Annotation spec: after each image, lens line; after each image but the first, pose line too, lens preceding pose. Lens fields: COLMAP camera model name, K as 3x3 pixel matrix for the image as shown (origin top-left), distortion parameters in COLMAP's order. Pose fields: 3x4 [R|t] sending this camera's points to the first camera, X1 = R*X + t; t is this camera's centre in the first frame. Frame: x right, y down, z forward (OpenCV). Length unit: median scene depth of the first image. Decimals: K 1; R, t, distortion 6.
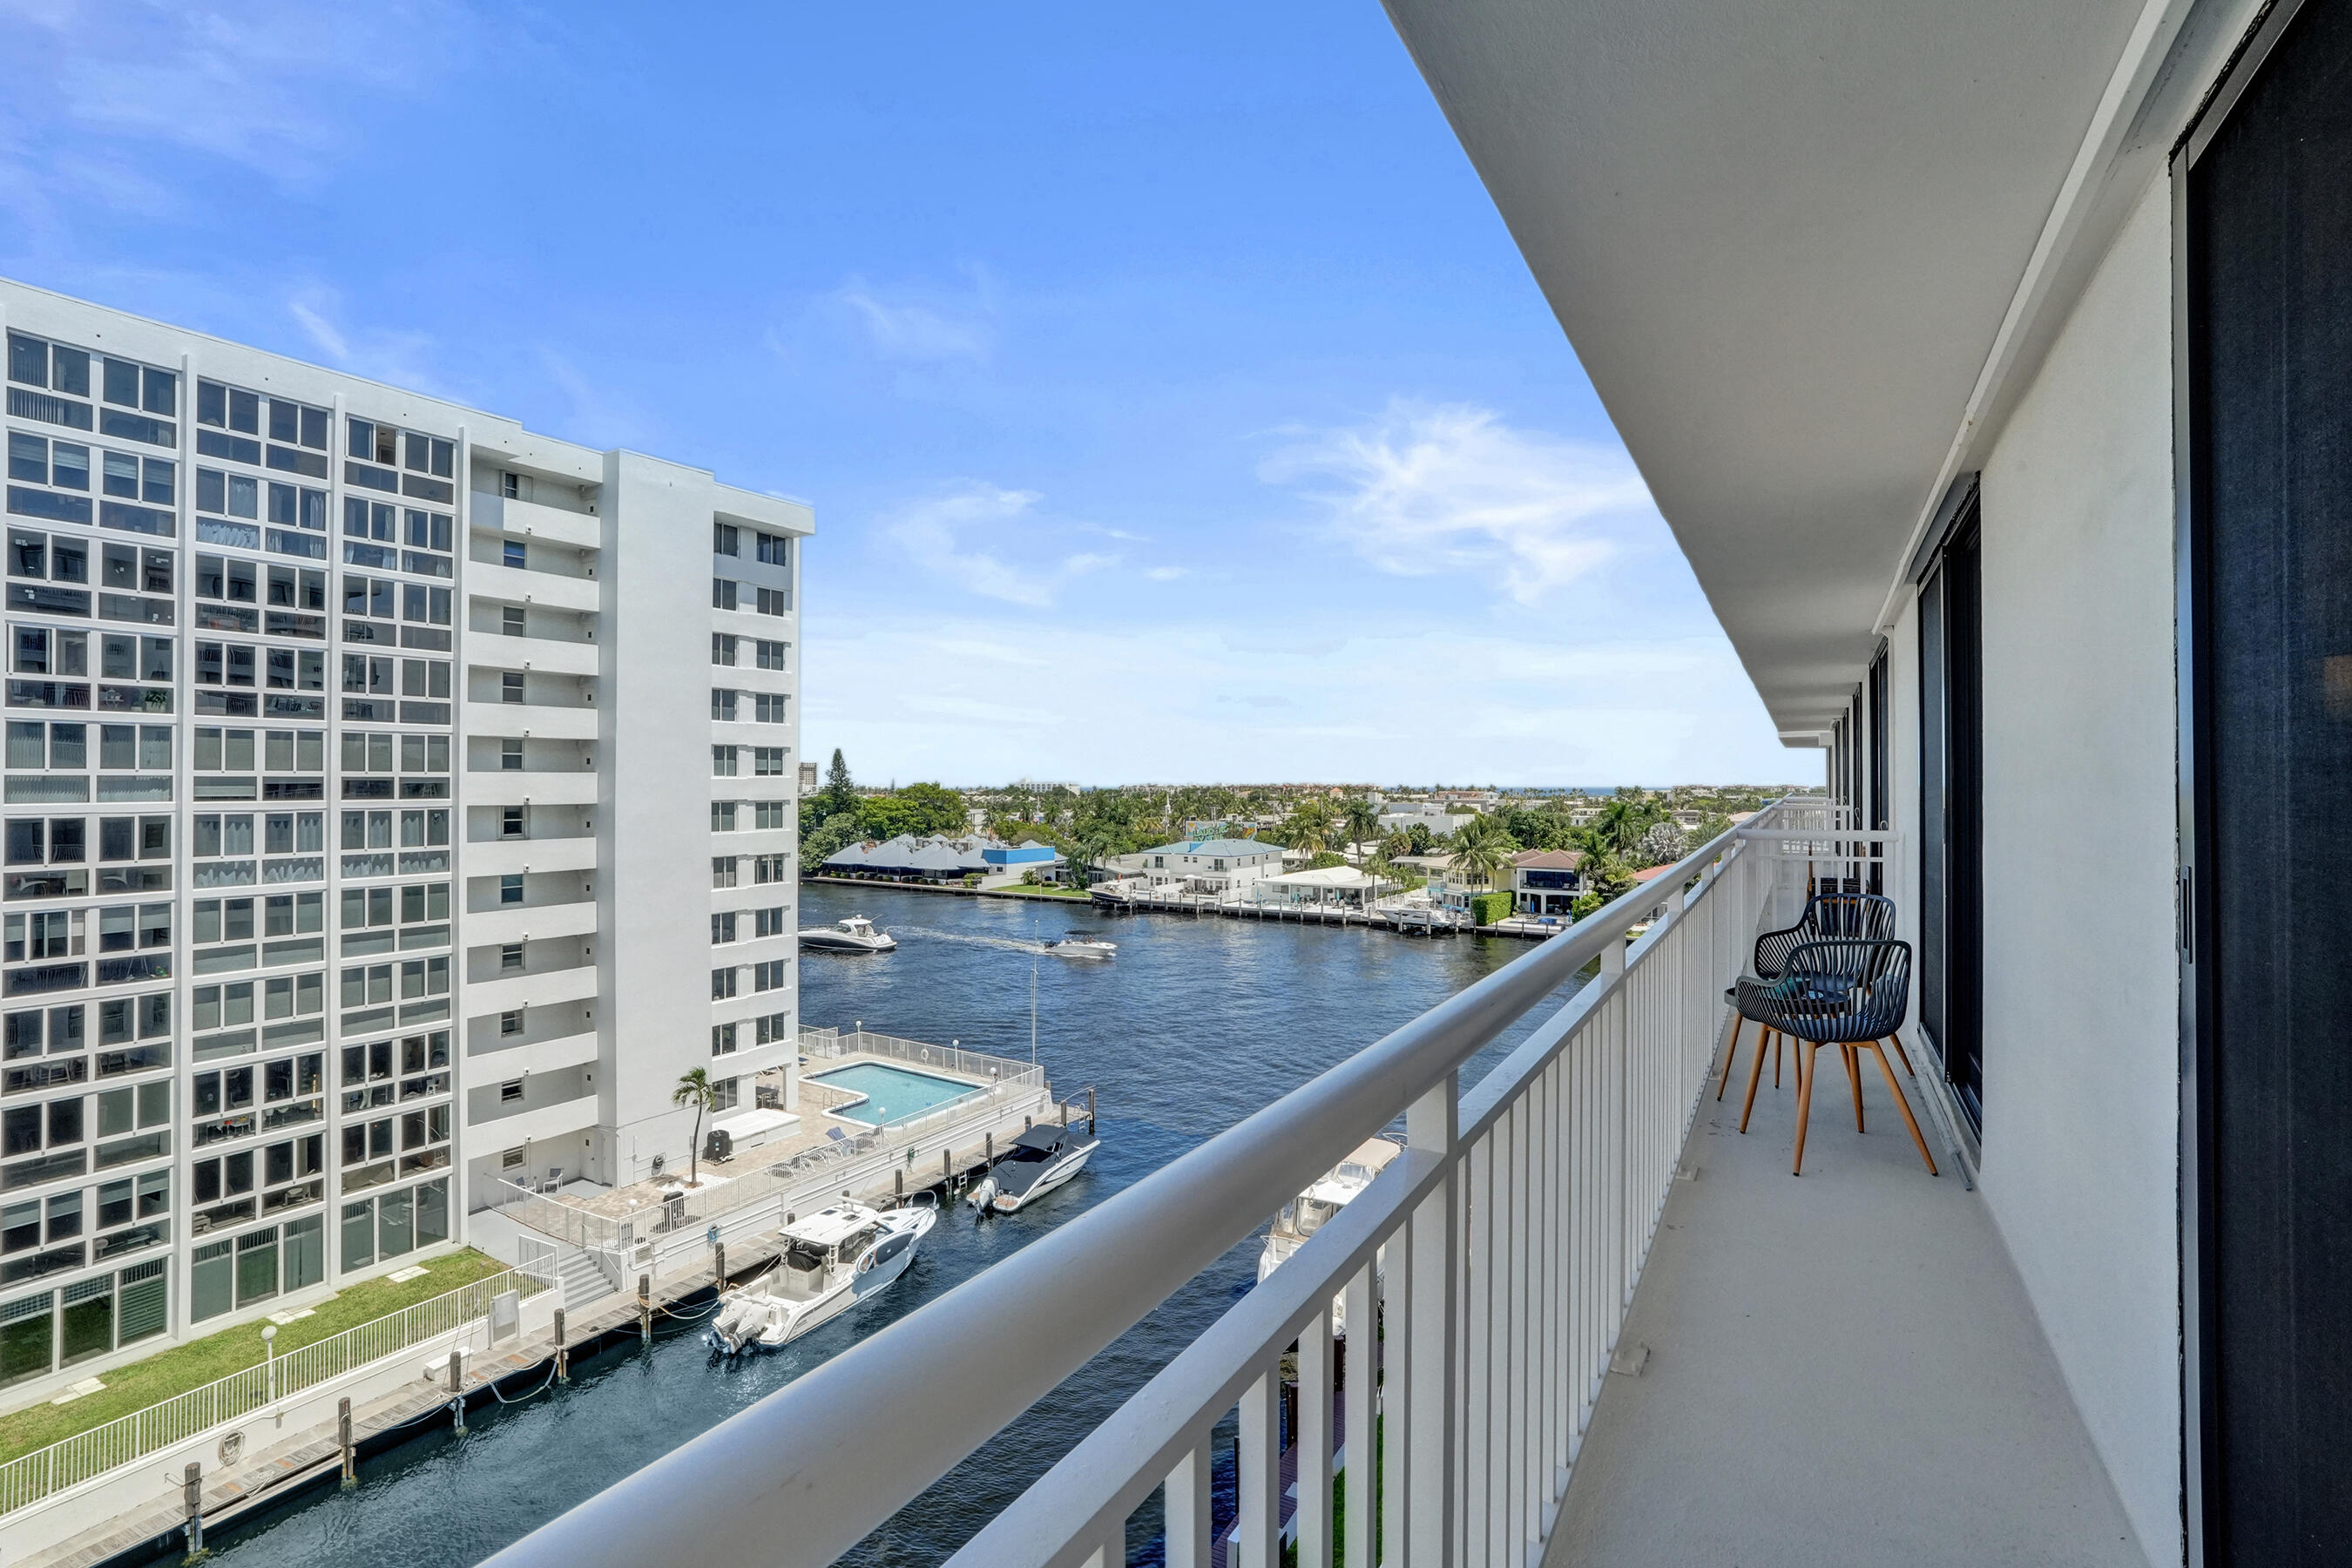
lens RADIAL K [[1116.5, 0, 1160.9], [0, 1116.5, 758.6], [0, 0, 1]] dist [-0.068196, 0.027949]
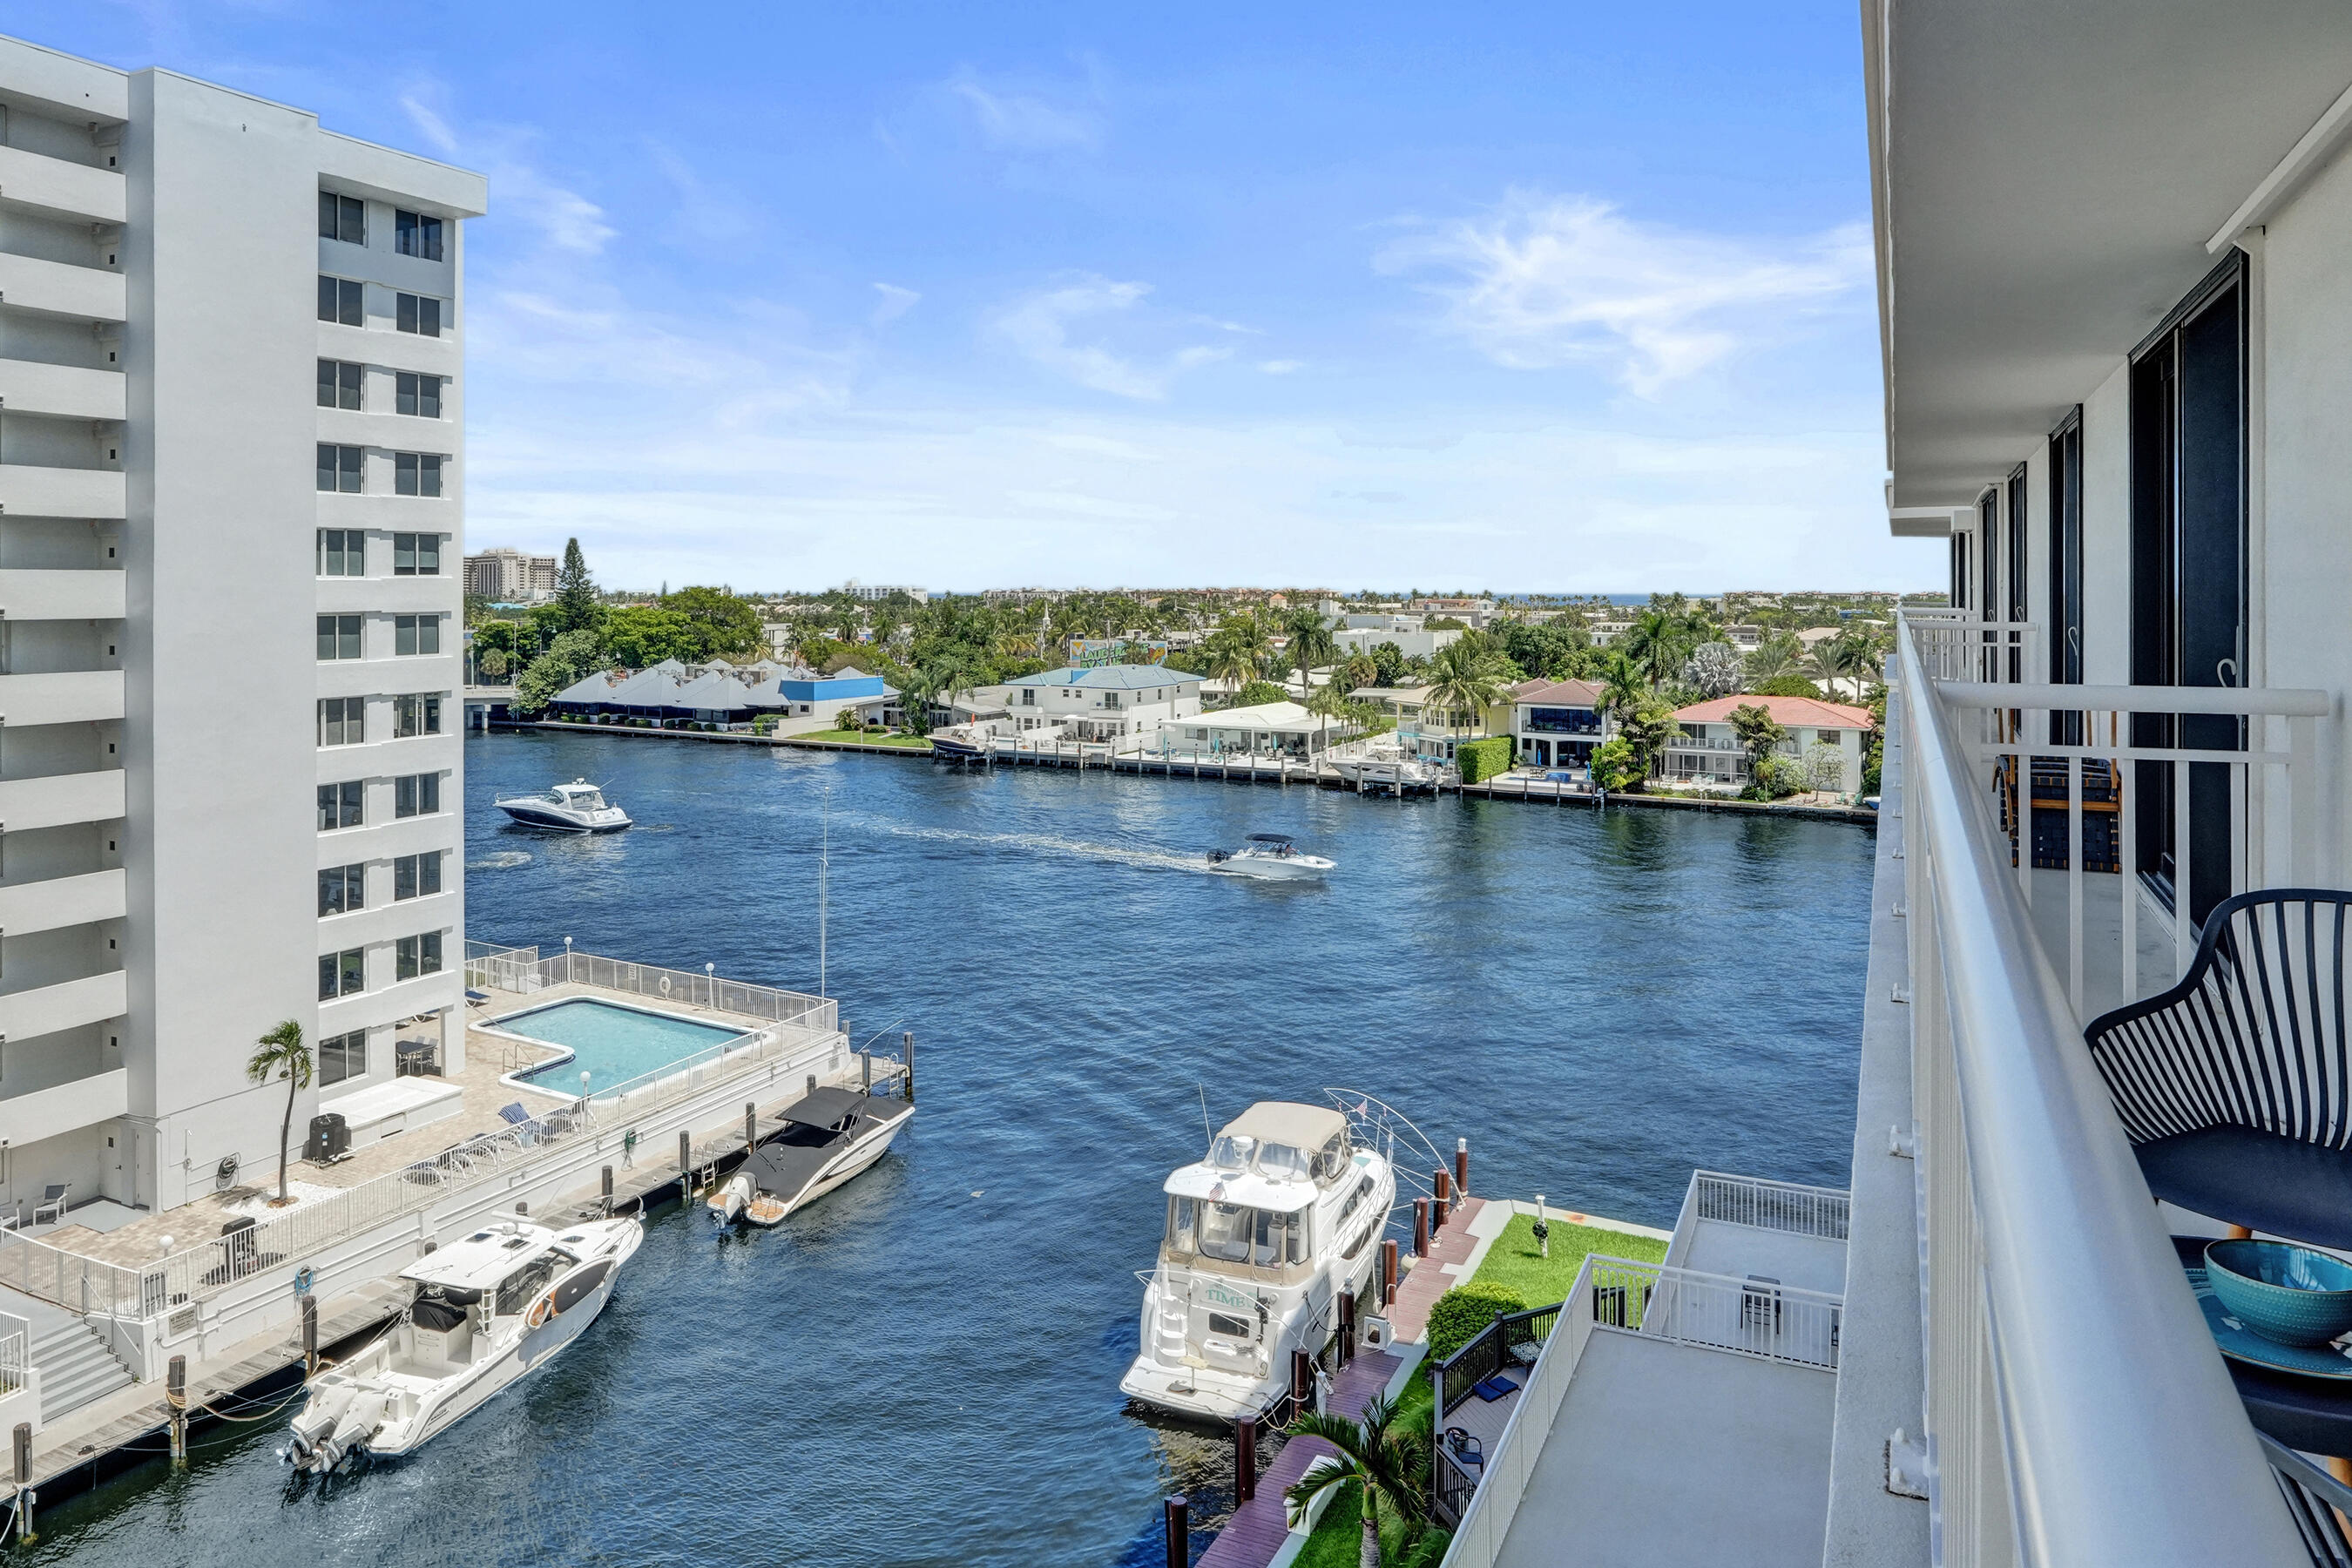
lens RADIAL K [[1503.9, 0, 1178.1], [0, 1503.9, 572.8], [0, 0, 1]] dist [-0.046769, 0.018018]
pose [[0.996311, 0.001768, 0.085794, 0.026185], [-0.002822, 0.999922, 0.012160, 0.001499], [-0.085766, -0.012358, 0.996239, 0.070723]]
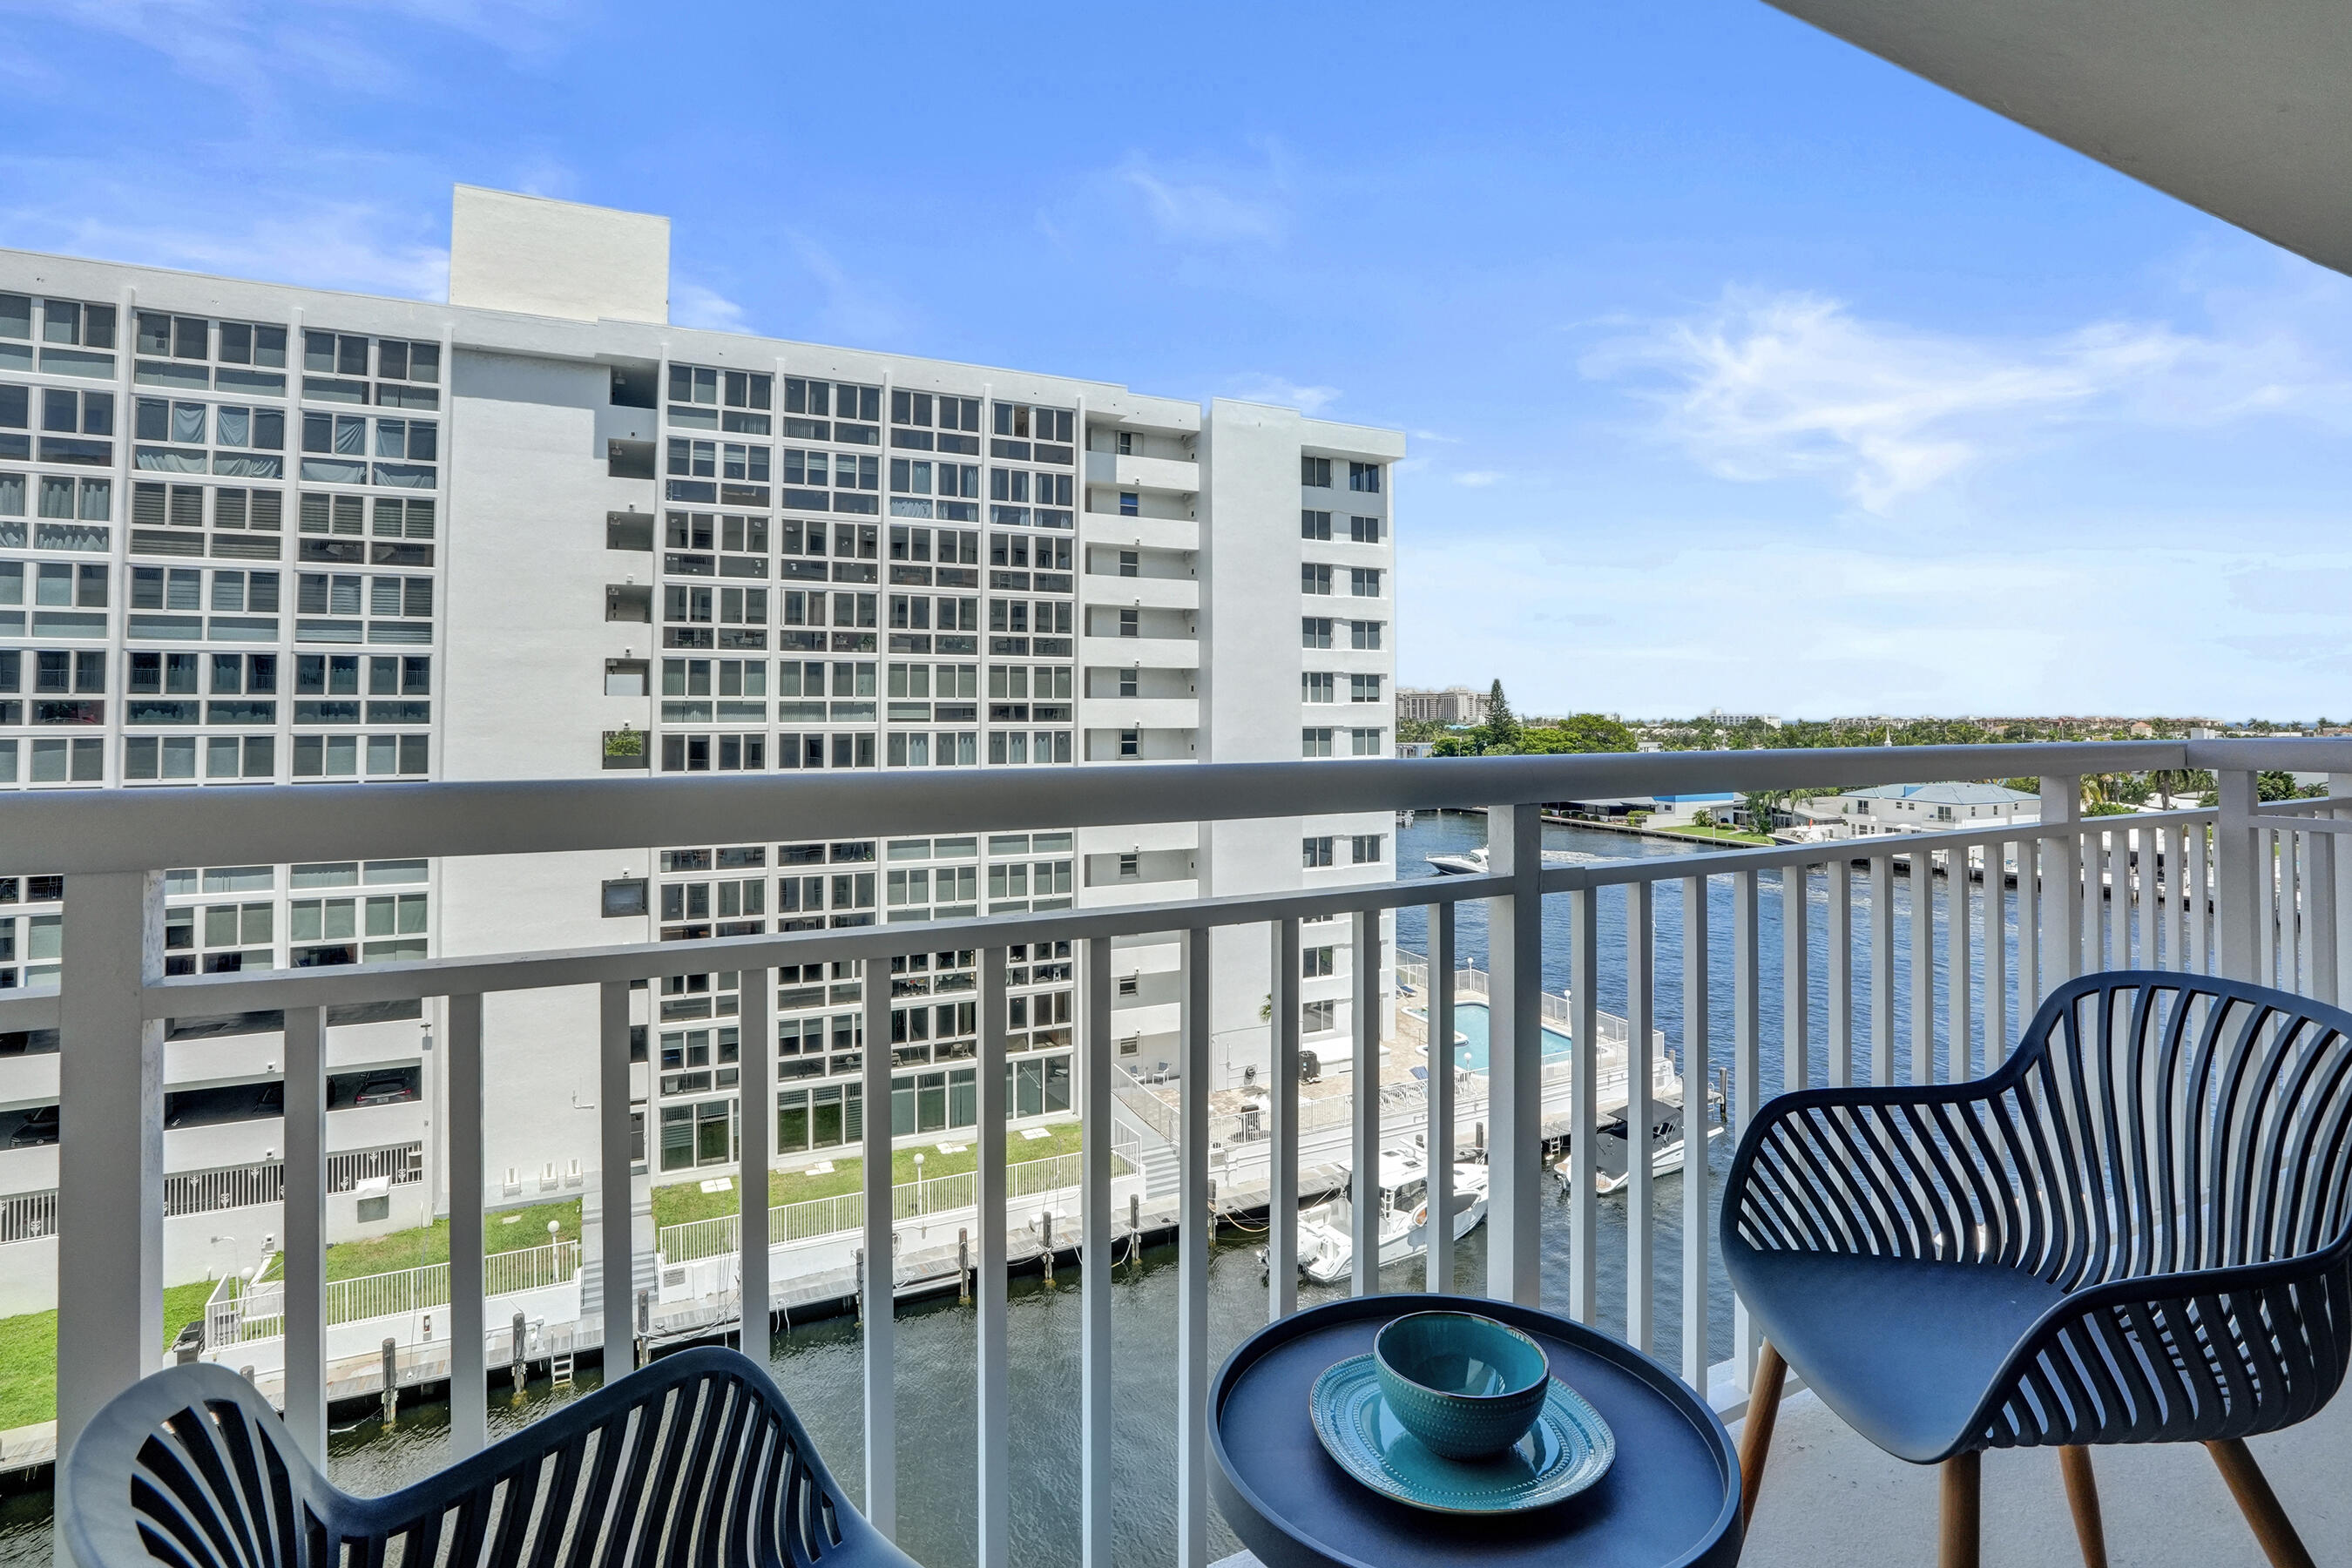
lens RADIAL K [[1105.4, 0, 1186.9], [0, 1105.4, 671.3], [0, 0, 1]] dist [-0.066174, 0.020717]
pose [[0.831031, -0.018500, -0.555918, 0.068787], [0.008220, 0.999746, -0.020982, 0.006864], [0.556165, 0.012867, 0.830972, 0.081642]]
